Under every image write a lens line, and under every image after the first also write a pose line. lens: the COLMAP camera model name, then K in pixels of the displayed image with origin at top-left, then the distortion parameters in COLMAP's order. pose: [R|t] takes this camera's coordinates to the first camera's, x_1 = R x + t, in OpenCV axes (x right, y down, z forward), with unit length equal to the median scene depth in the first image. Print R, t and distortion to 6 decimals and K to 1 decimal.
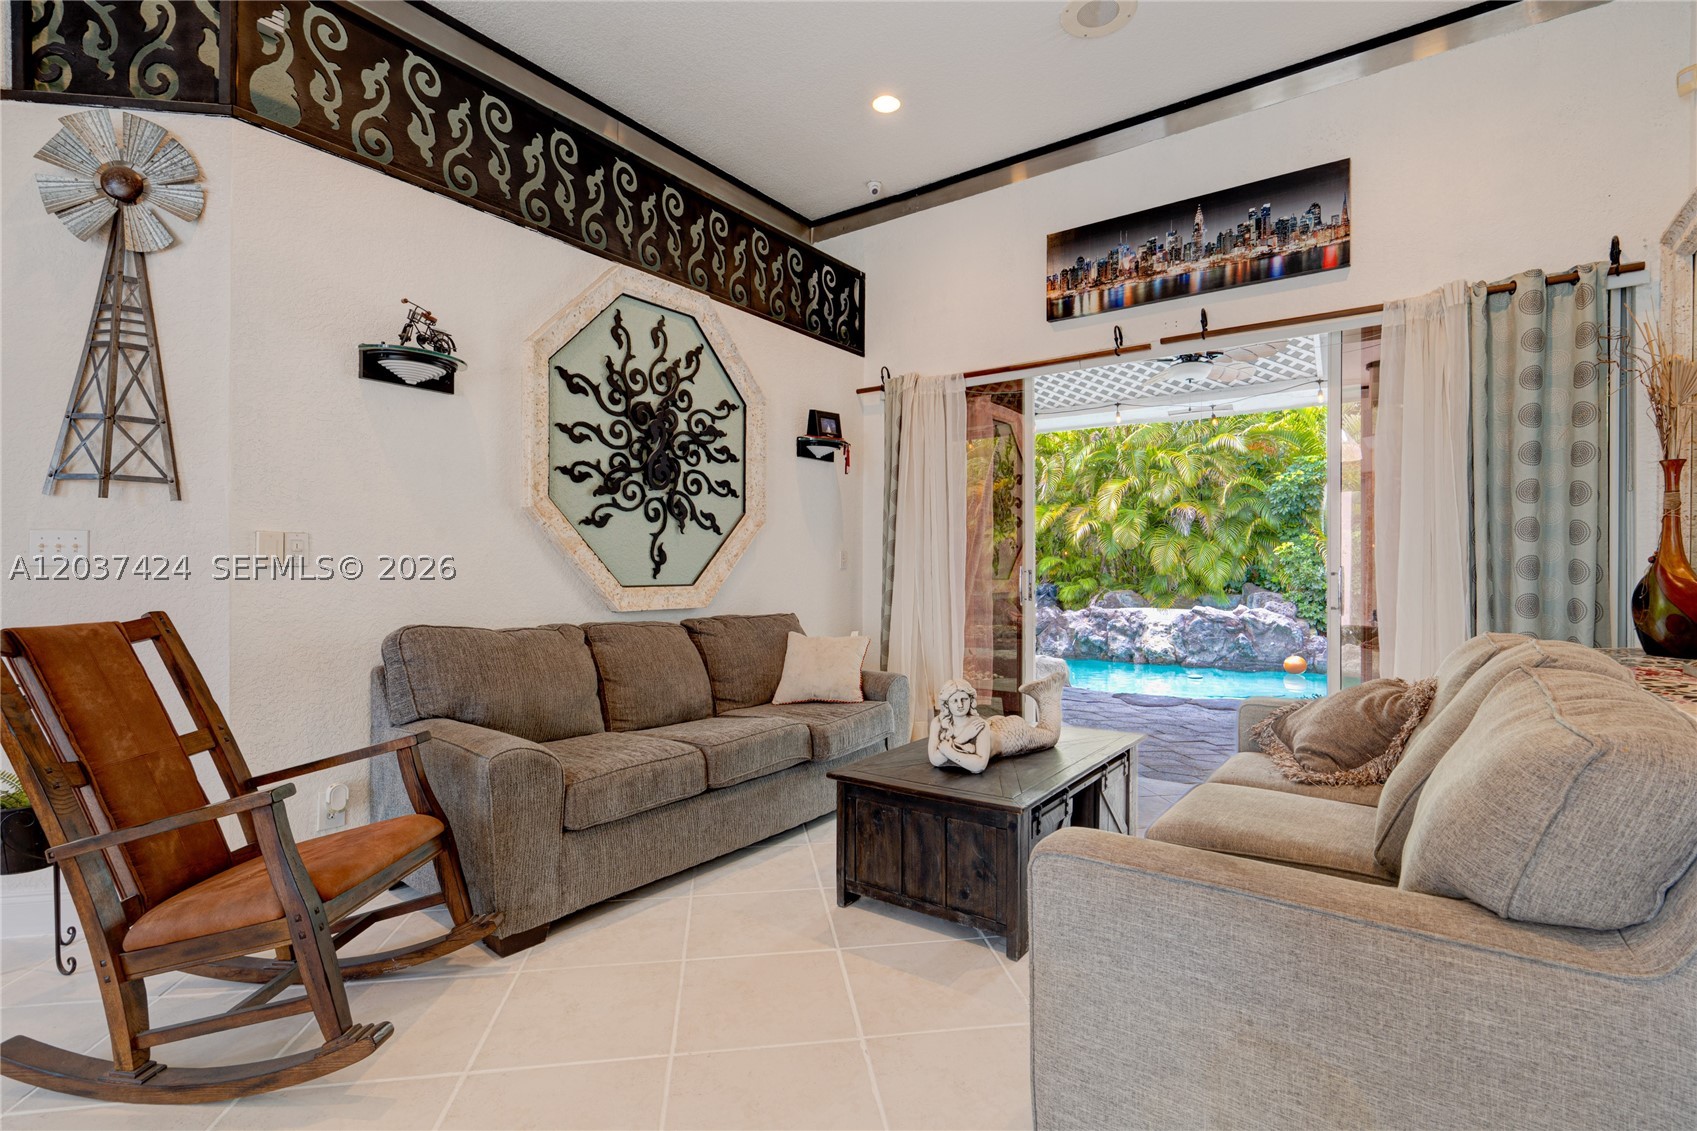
lens RADIAL K [[789.4, 0, 827.0], [0, 789.4, 563.1], [0, 0, 1]] dist [-0.003803, 0.001977]
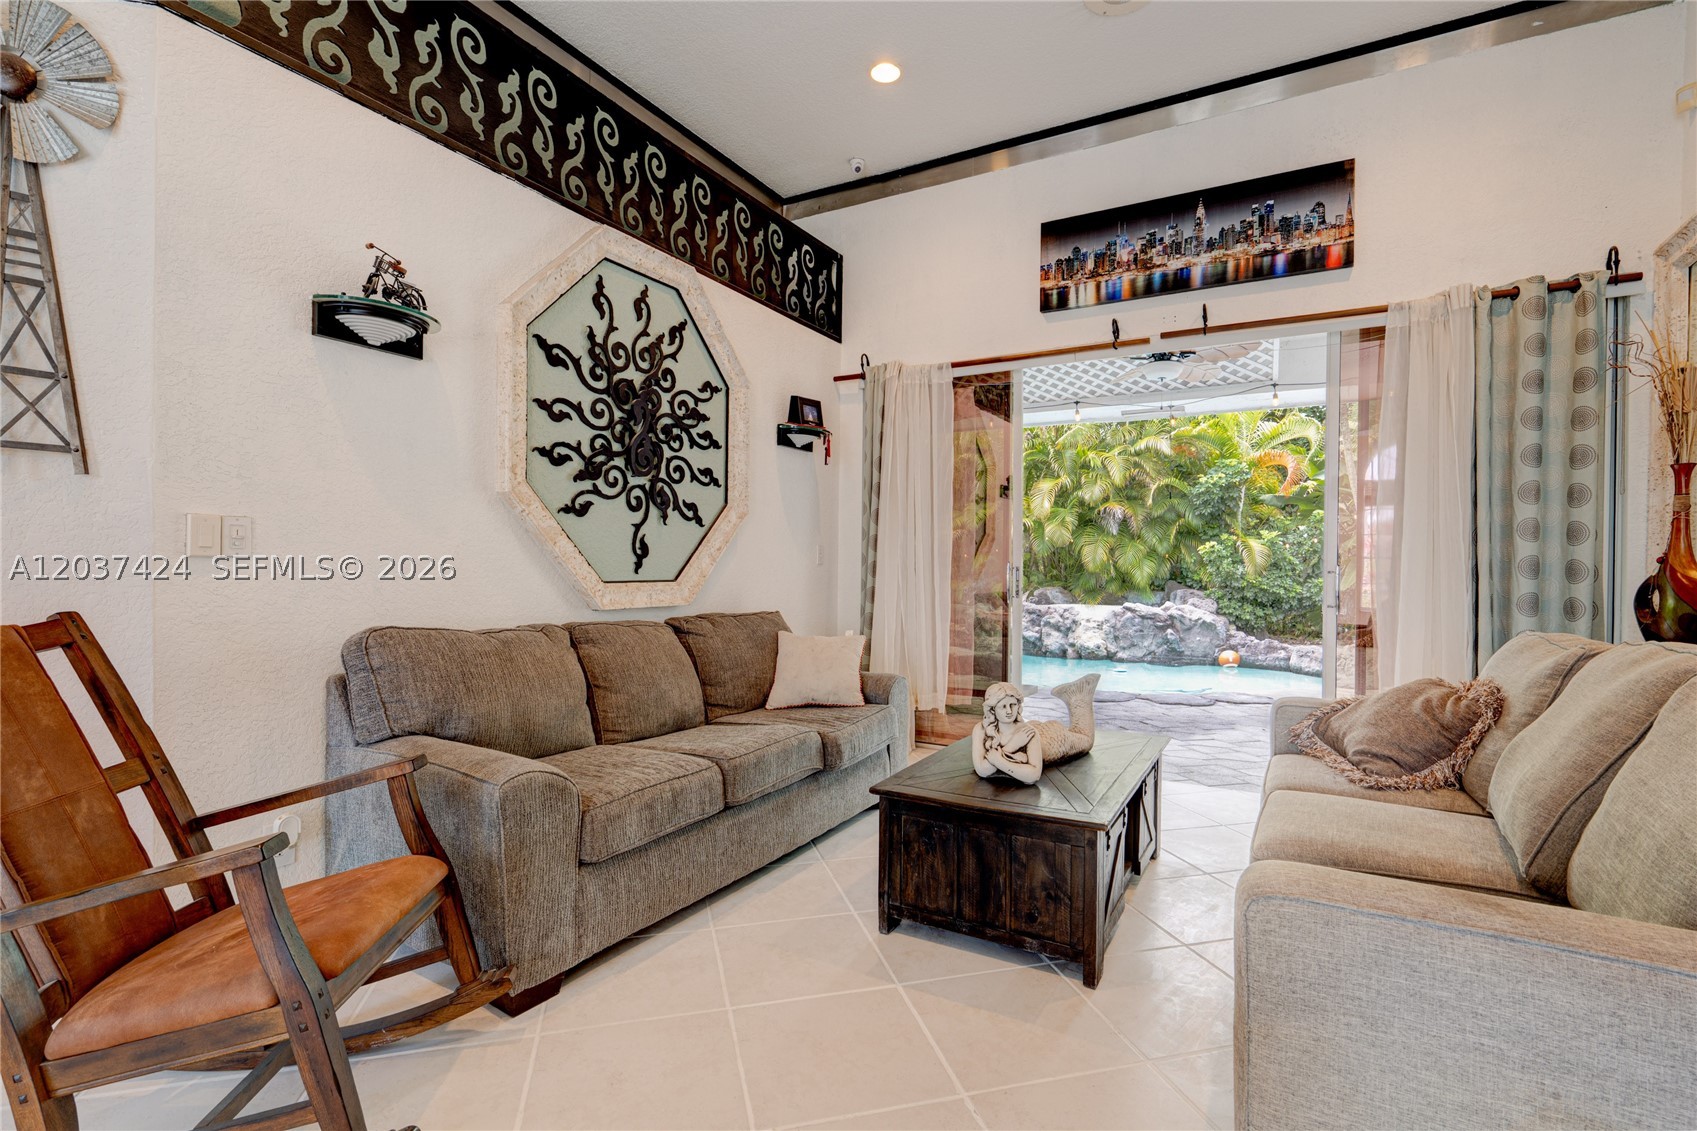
lens RADIAL K [[789.4, 0, 837.2], [0, 789.4, 565.5], [0, 0, 1]] dist [-0.003803, 0.001977]
pose [[0.993242, 0.006377, 0.115888, -0.112999], [-0.007360, 0.999941, 0.008050, 0.001690], [-0.115830, -0.008849, 0.993230, 0.080083]]
